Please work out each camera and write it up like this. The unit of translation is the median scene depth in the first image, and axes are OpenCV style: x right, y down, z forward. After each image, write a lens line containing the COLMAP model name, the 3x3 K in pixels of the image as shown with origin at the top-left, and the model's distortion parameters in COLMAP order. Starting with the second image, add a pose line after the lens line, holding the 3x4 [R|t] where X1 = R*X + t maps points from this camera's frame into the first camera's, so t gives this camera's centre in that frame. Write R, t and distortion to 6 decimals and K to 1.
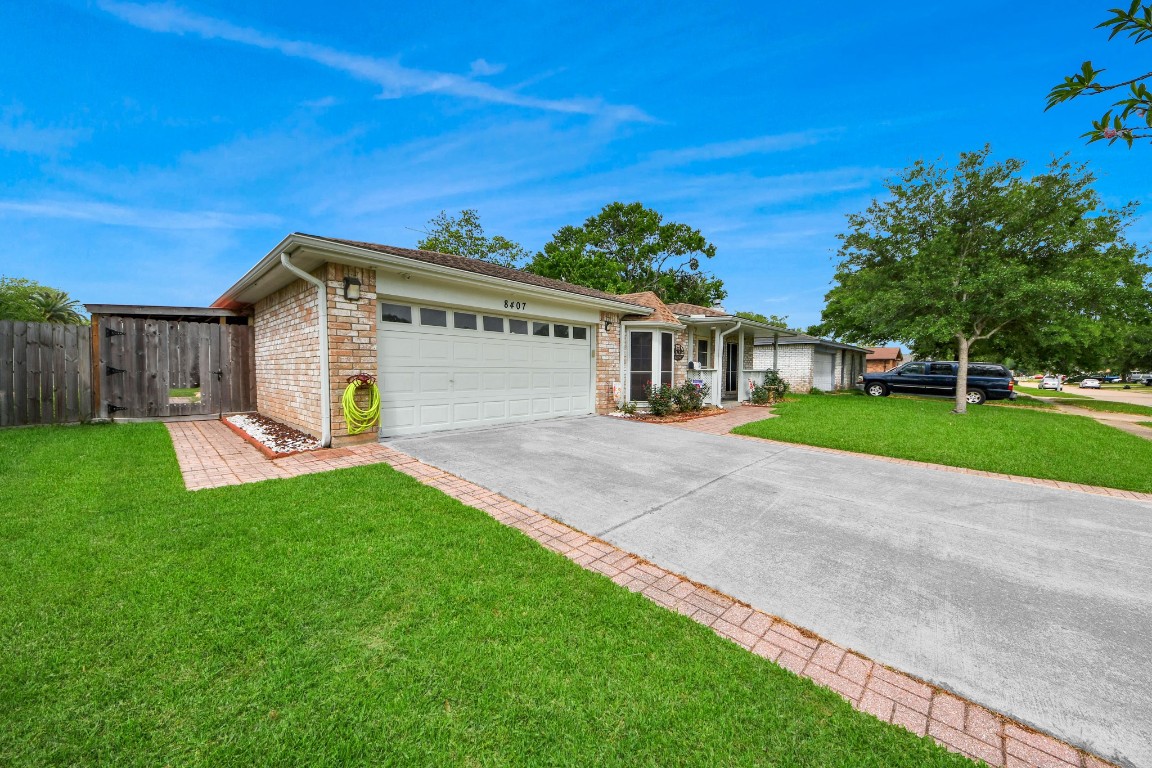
lens RADIAL K [[405.7, 0, 574.7], [0, 405.7, 381.9], [0, 0, 1]] dist [0.037569, -0.000070]
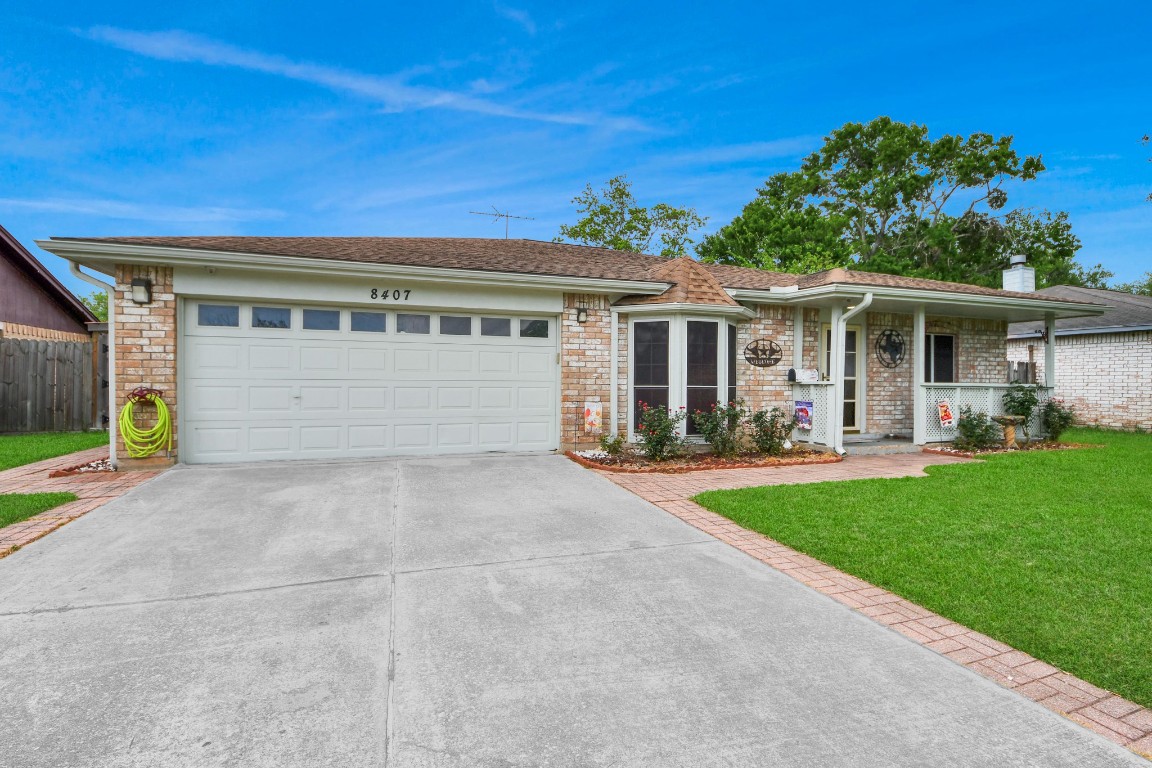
lens RADIAL K [[536.7, 0, 576.0], [0, 536.7, 384.0], [0, 0, 1]] dist [0.022004, -0.022214]
pose [[0.884350, -0.000664, -0.466823, 0.539394], [-0.013339, 0.999555, -0.026691, -0.005990], [0.466633, 0.029831, 0.883948, 0.277023]]
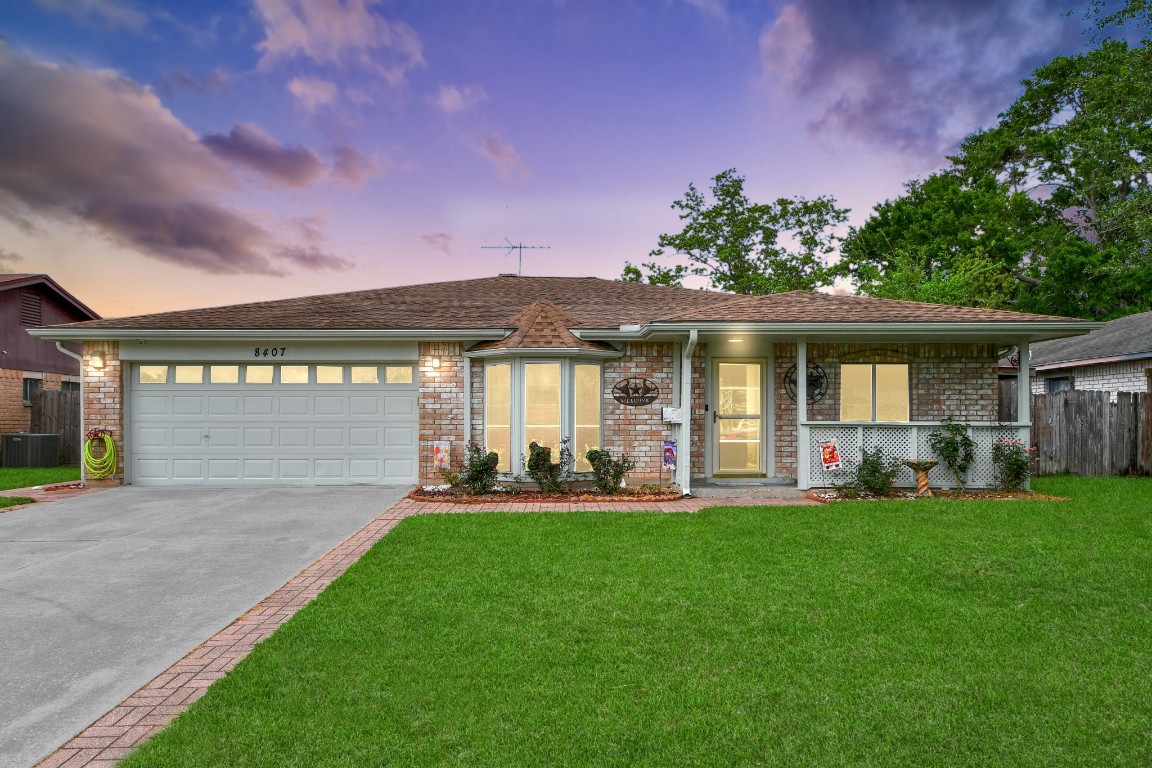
lens RADIAL K [[679.6, 0, 574.9], [0, 679.6, 422.0], [0, 0, 1]] dist [0.001611, -0.000189]
pose [[0.700197, -0.007376, -0.713912, 1.251543], [-0.015789, 0.999542, -0.025813, -0.006547], [0.713775, 0.029346, 0.699760, 0.395418]]
